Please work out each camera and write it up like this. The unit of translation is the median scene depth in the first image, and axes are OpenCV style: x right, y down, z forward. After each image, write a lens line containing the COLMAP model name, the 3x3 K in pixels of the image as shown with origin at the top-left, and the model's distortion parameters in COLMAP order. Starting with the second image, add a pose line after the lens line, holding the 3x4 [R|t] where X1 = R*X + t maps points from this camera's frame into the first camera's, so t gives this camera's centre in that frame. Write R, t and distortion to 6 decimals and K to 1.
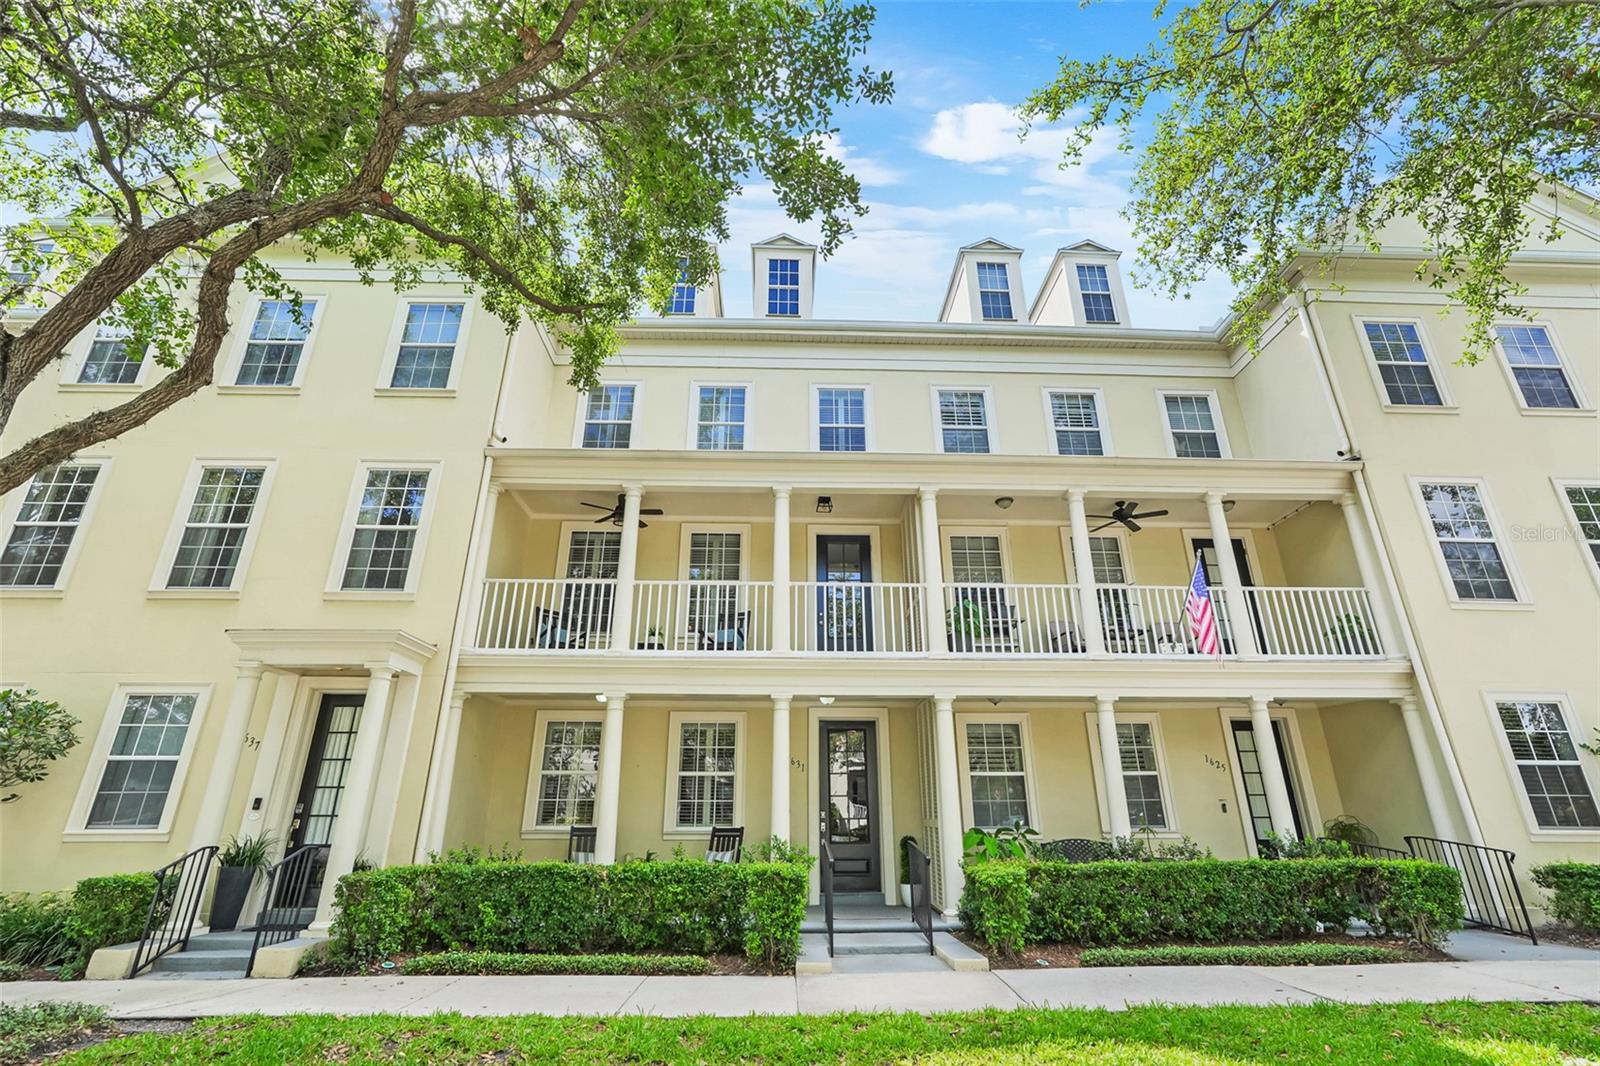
lens RADIAL K [[730.9, 0, 802.5], [0, 730.9, 529.2], [0, 0, 1]] dist [-0.008499, 0.001477]
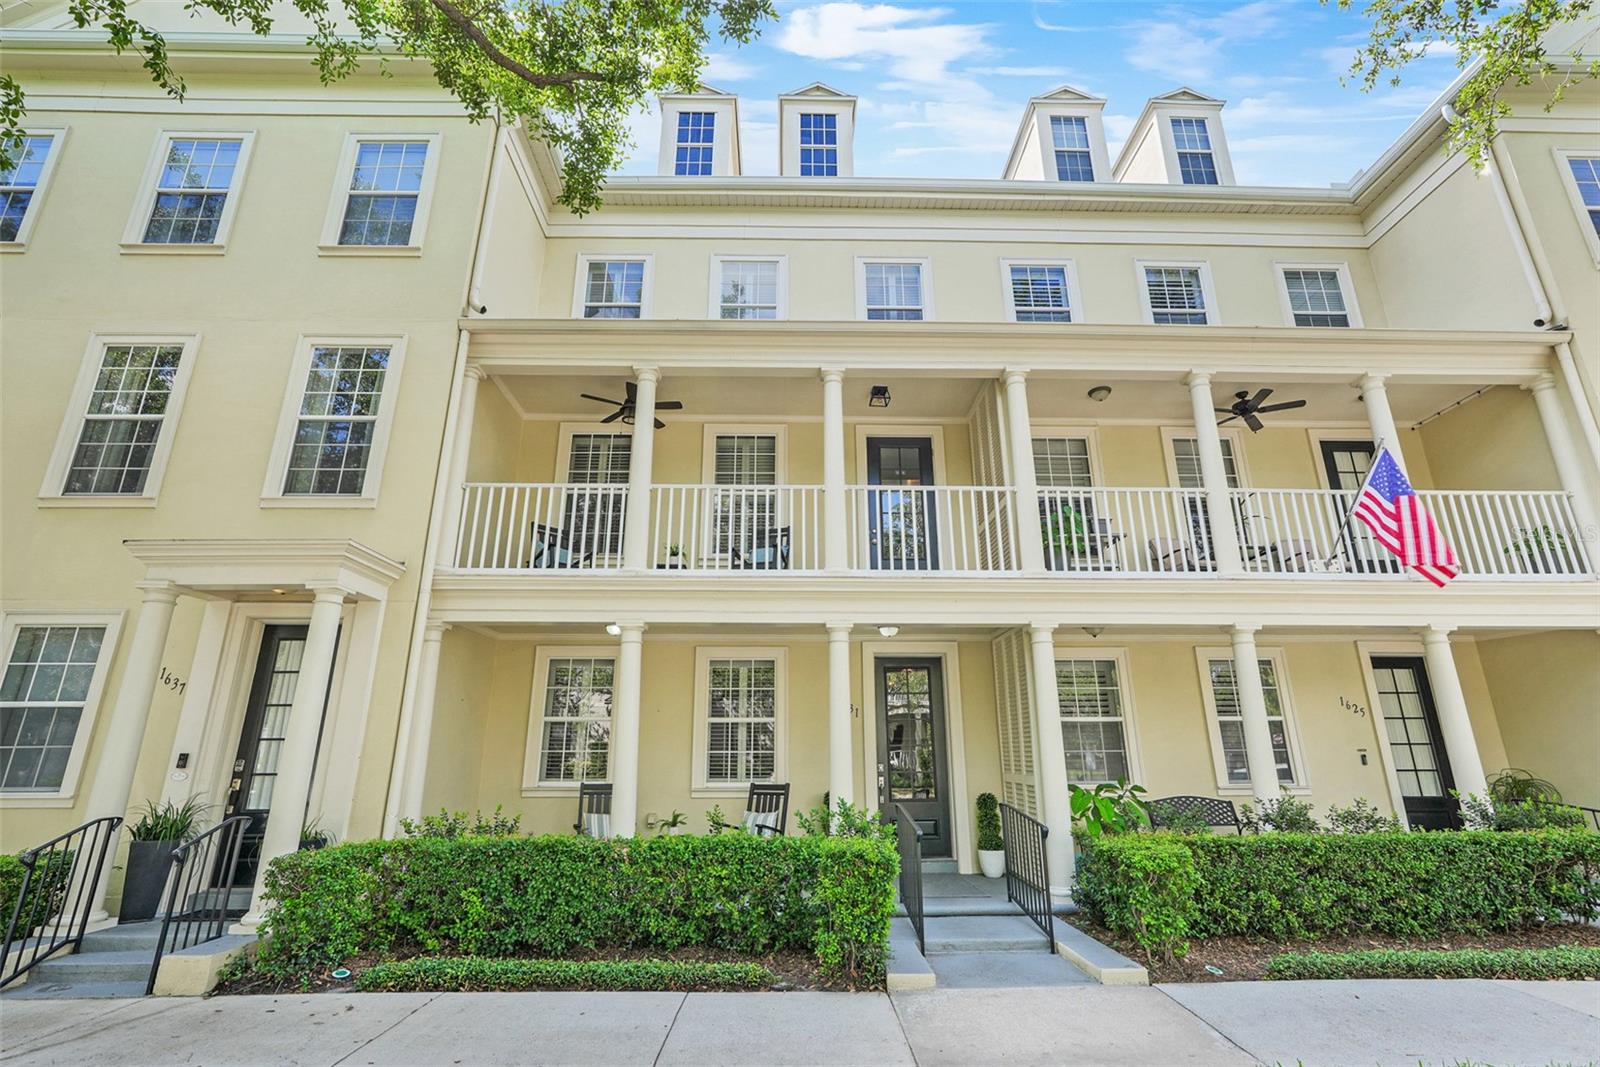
lens RADIAL K [[802.9, 0, 819.8], [0, 802.9, 515.7], [0, 0, 1]] dist [-0.004626, 0.003011]
pose [[0.999936, -0.004482, -0.010390, -0.034680], [0.005272, 0.996997, 0.077260, 0.035651], [0.010012, -0.077310, 0.996957, 0.116861]]
